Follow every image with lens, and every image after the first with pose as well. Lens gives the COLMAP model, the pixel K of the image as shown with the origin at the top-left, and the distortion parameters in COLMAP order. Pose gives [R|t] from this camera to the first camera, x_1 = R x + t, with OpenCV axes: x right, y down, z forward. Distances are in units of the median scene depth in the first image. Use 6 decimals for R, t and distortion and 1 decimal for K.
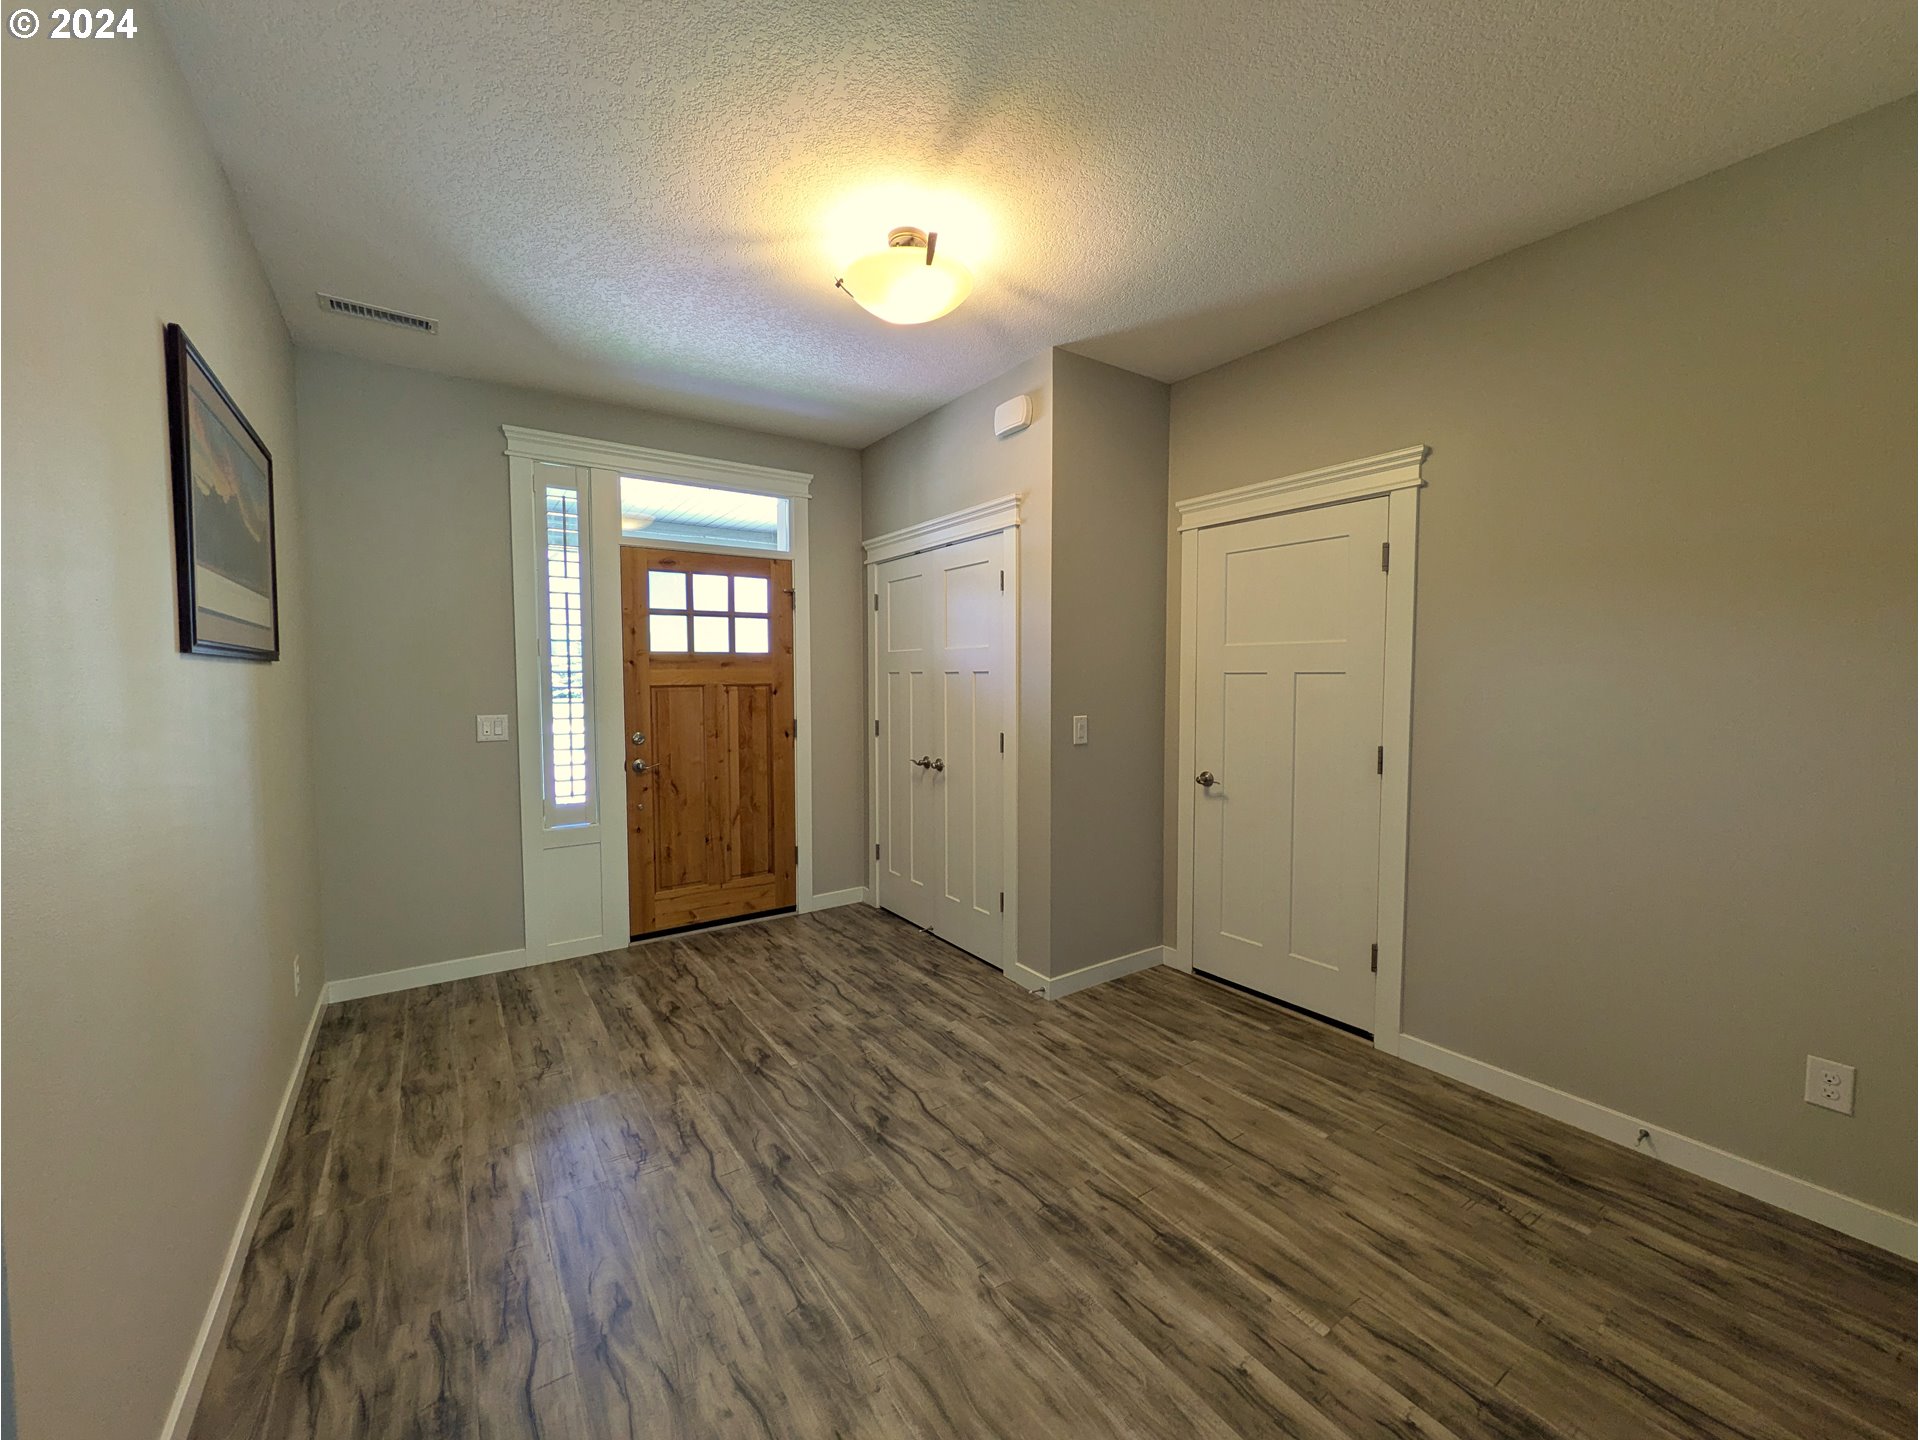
lens RADIAL K [[762.7, 0, 950.4], [0, 762.7, 717.2], [0, 0, 1]] dist [0.001520, 0.000052]
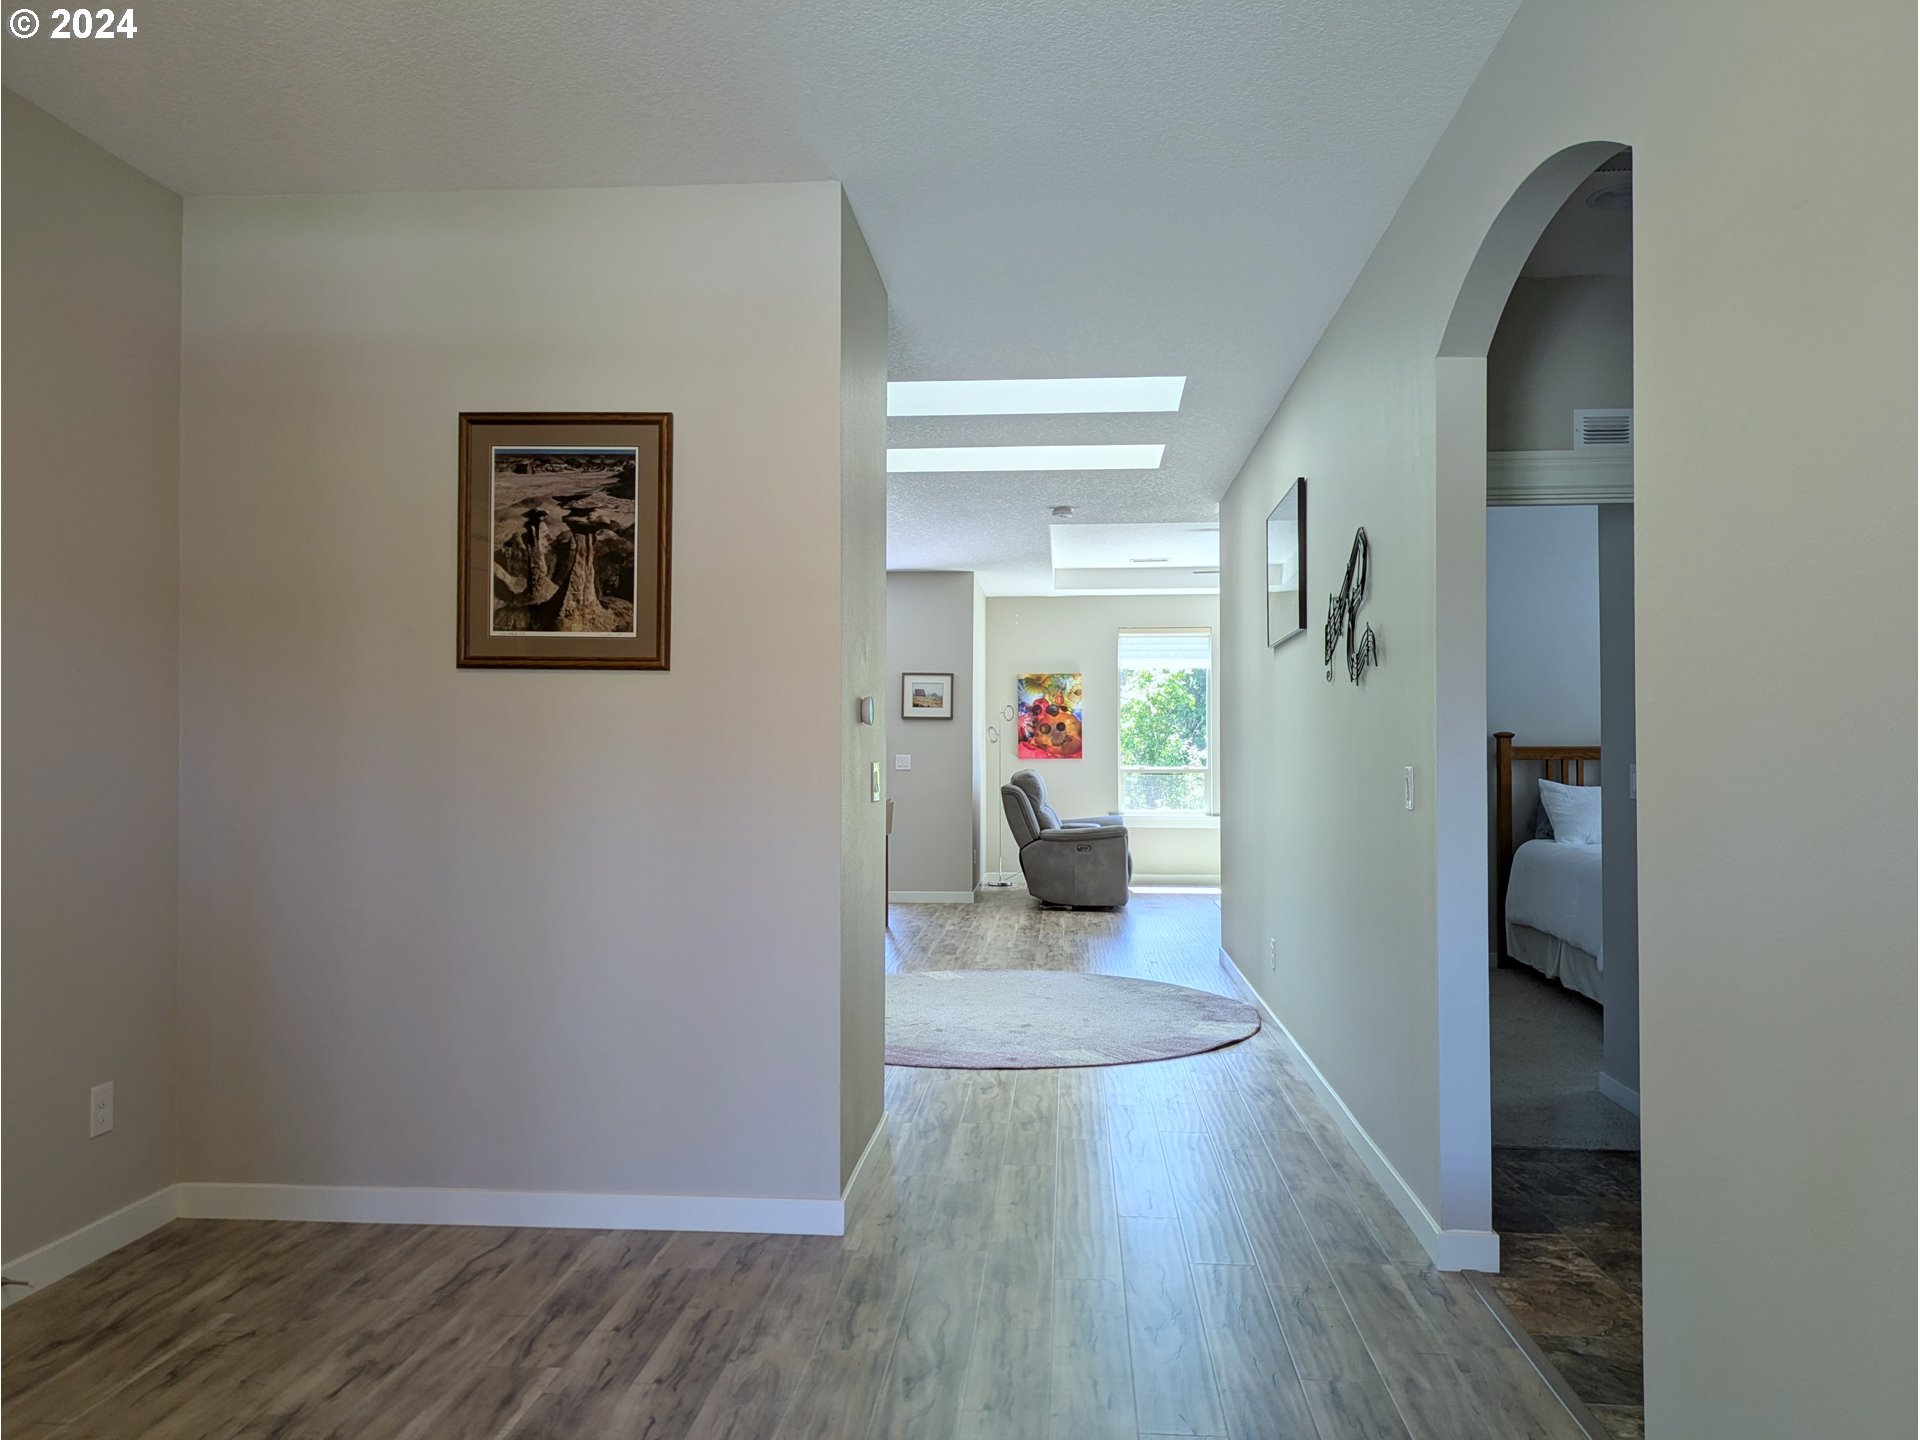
lens RADIAL K [[1449.7, 0, 956.8], [0, 1449.7, 720.0], [0, 0, 1]] dist [-0.042358, 0.043559]
pose [[-0.786846, 0.017484, 0.616901, -0.934897], [0.033300, 0.999345, 0.014151, -0.015736], [-0.616250, 0.031677, -0.786913, 1.883690]]
